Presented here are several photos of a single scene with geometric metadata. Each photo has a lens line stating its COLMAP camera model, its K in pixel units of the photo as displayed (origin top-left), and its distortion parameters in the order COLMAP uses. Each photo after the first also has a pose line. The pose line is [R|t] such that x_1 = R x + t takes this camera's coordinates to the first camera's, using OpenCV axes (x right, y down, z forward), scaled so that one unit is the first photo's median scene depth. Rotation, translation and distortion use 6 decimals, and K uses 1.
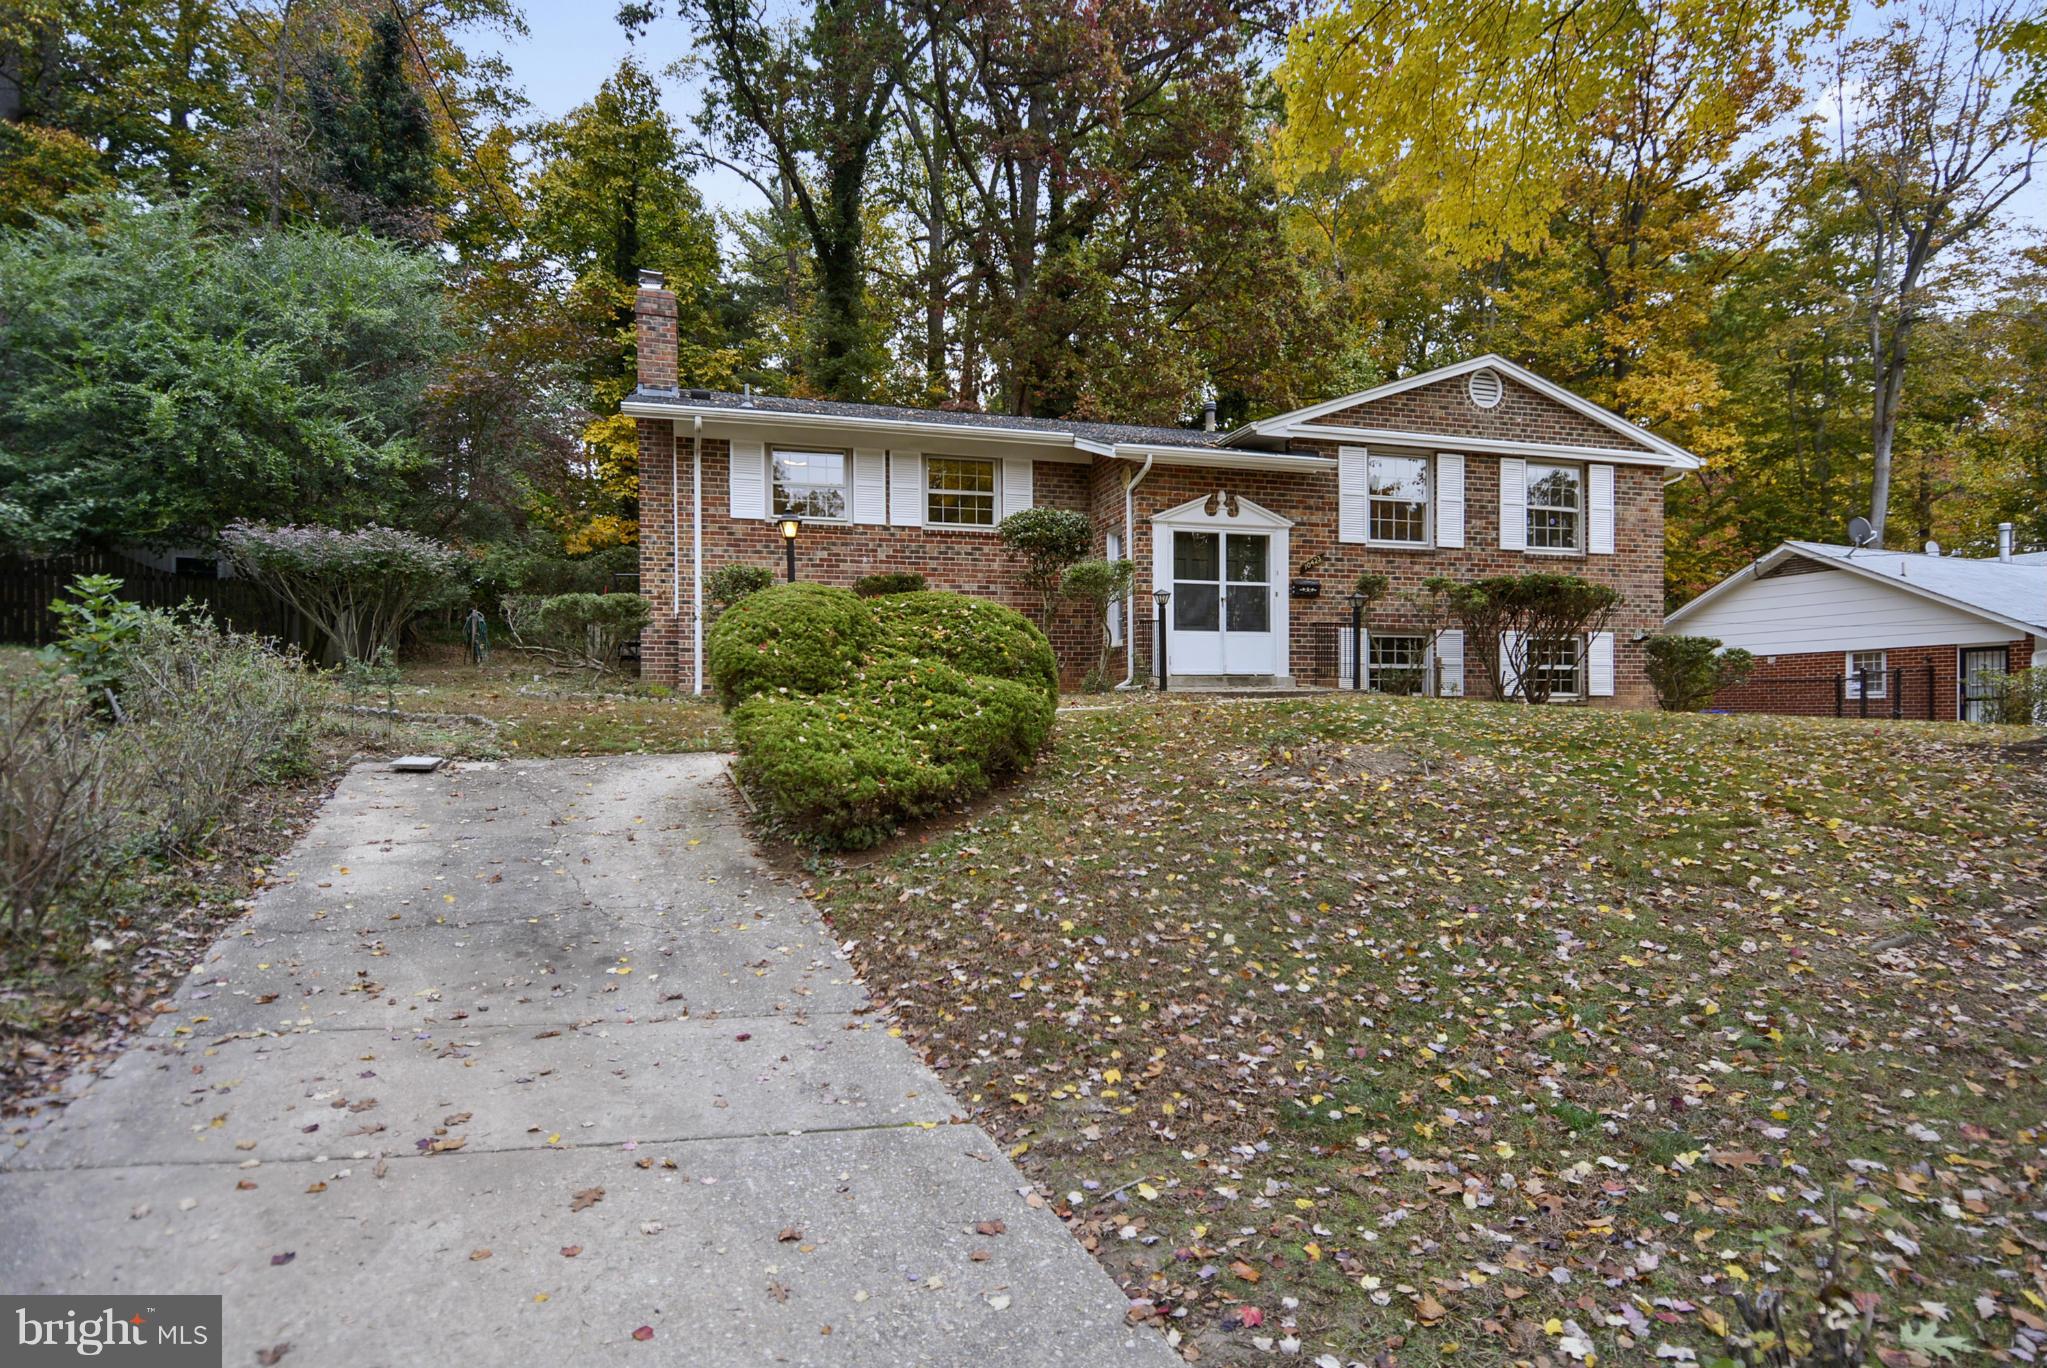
lens RADIAL K [[1076.6, 0, 1021.4], [0, 1076.6, 670.6], [0, 0, 1]] dist [0.031254, -0.018706]
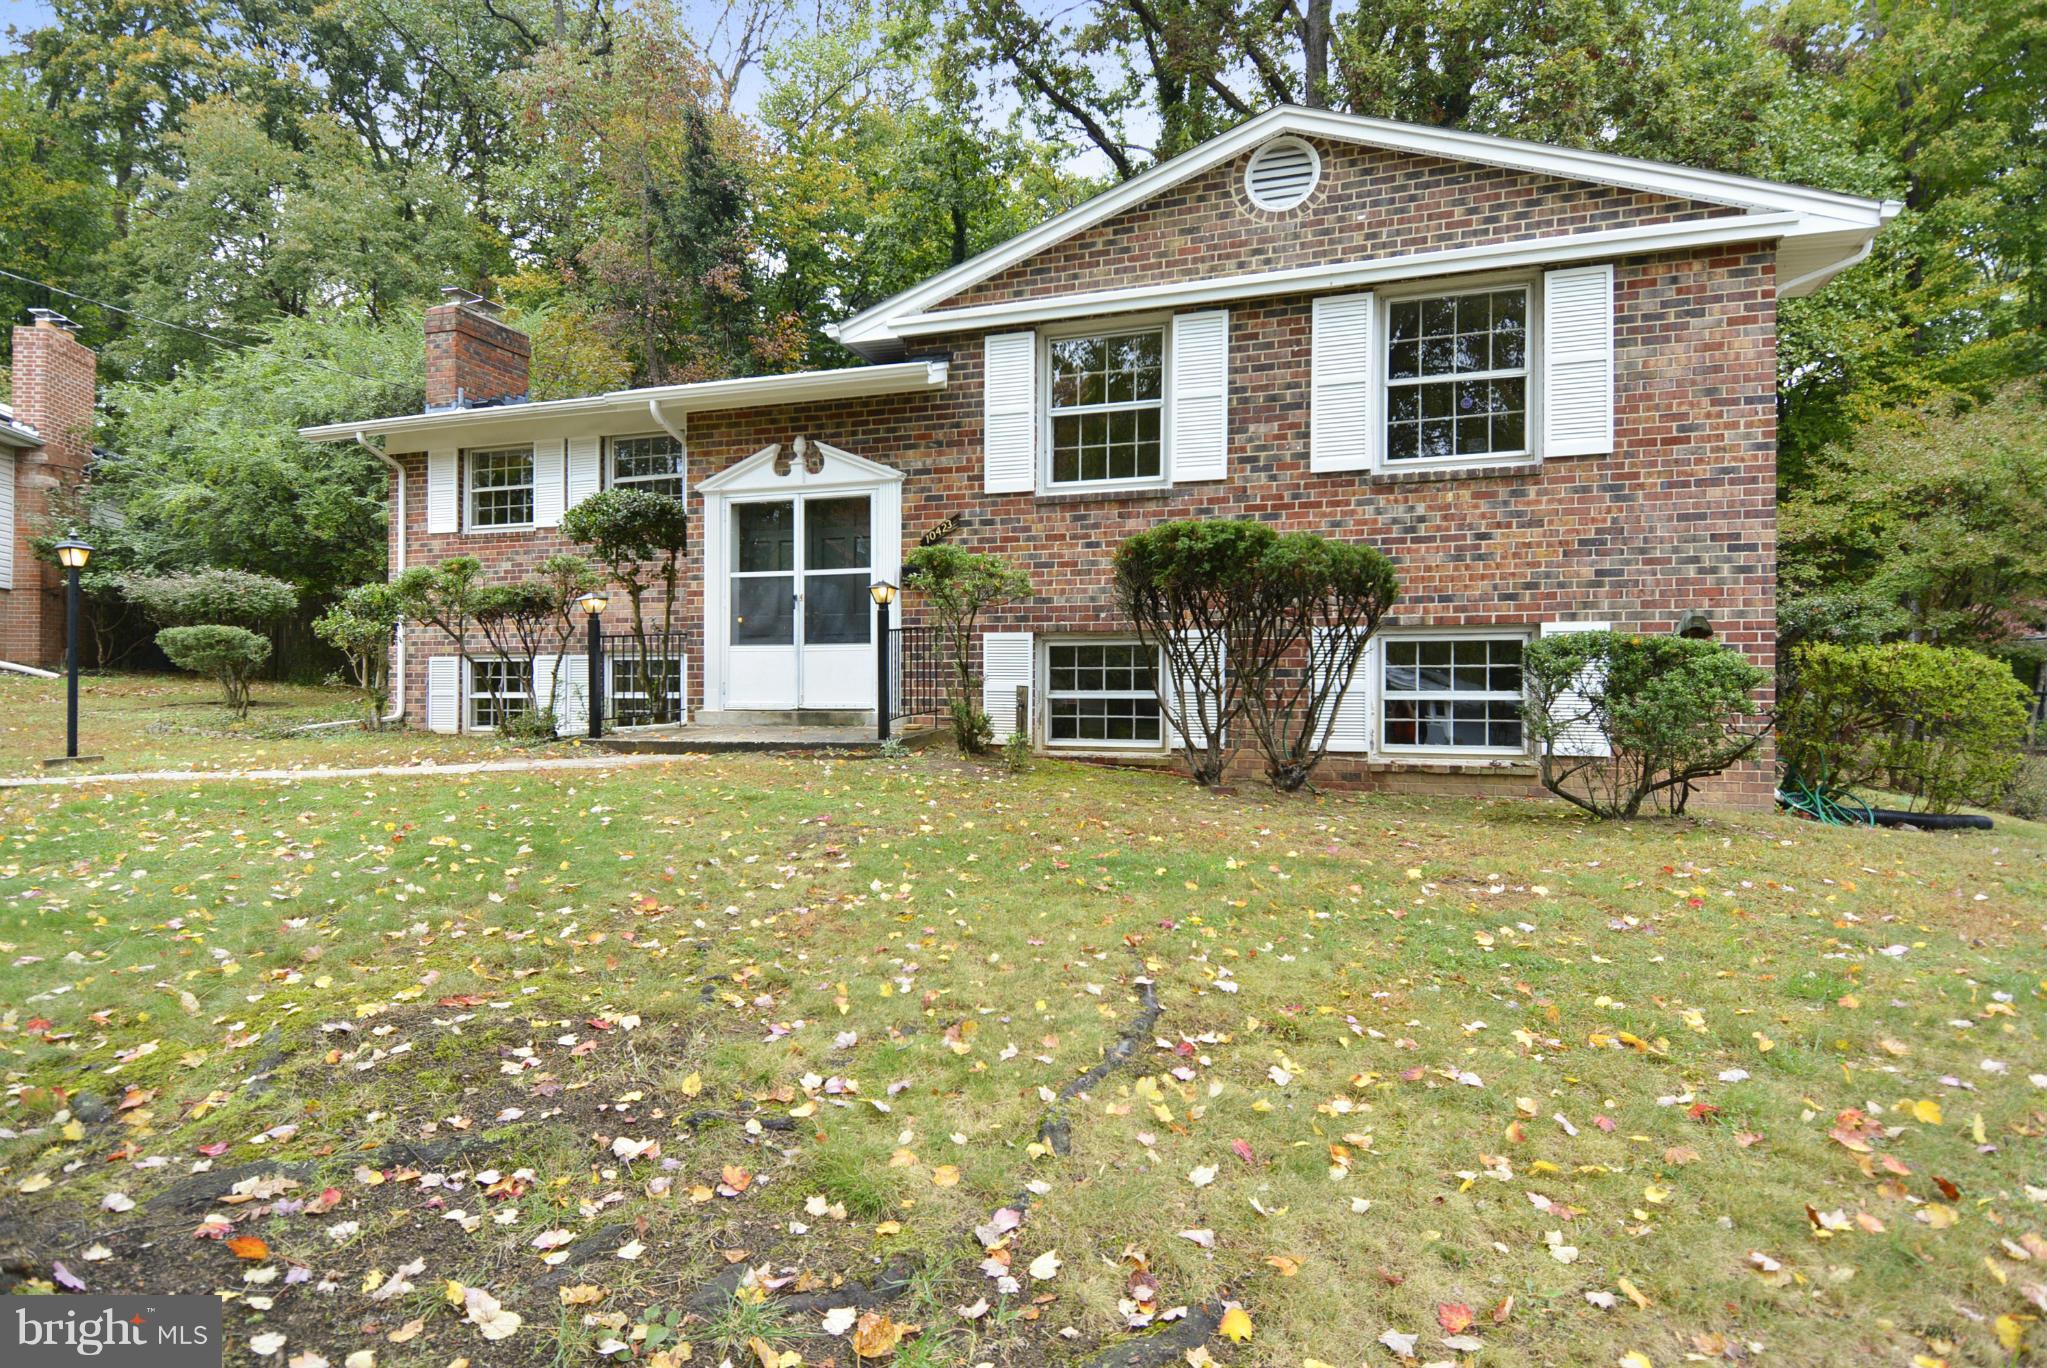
lens RADIAL K [[1076.6, 0, 1021.4], [0, 1076.6, 670.6], [0, 0, 1]] dist [0.031254, -0.018706]
pose [[0.813172, -0.004687, -0.582004, 0.681324], [0.018072, 0.999689, 0.017200, -0.029025], [0.581742, -0.024504, 0.813004, 0.519775]]
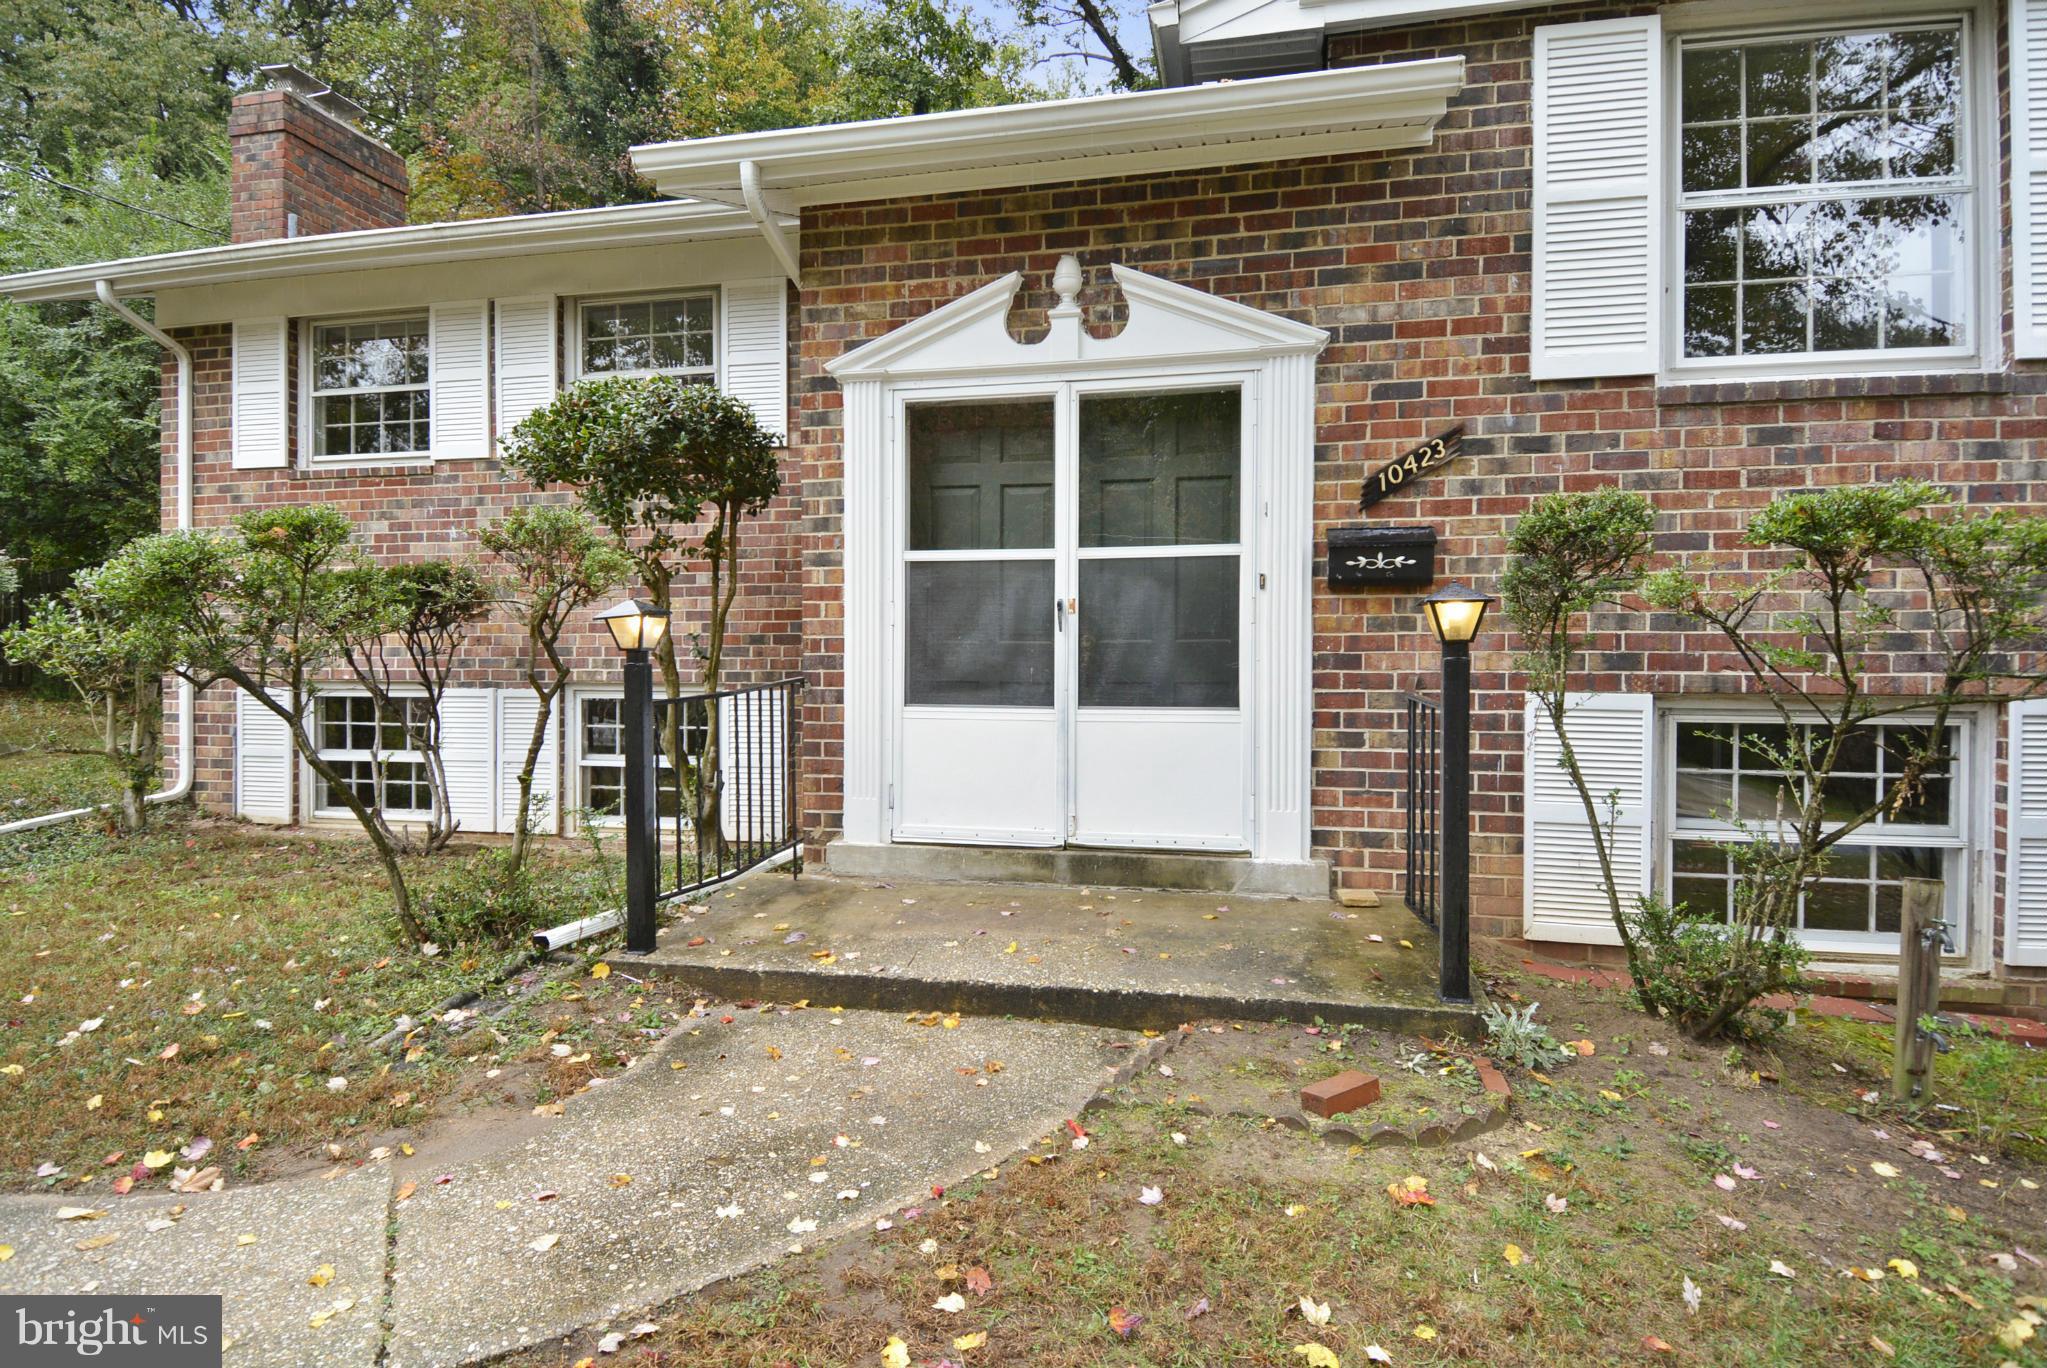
lens RADIAL K [[1092.6, 0, 1016.6], [0, 1092.6, 657.4], [0, 0, 1]] dist [0.041141, -0.047558]
pose [[0.868892, 0.005548, -0.494970, 0.325997], [0.014948, 0.999187, 0.037438, -0.062204], [0.494775, -0.039928, 0.868103, 0.701679]]
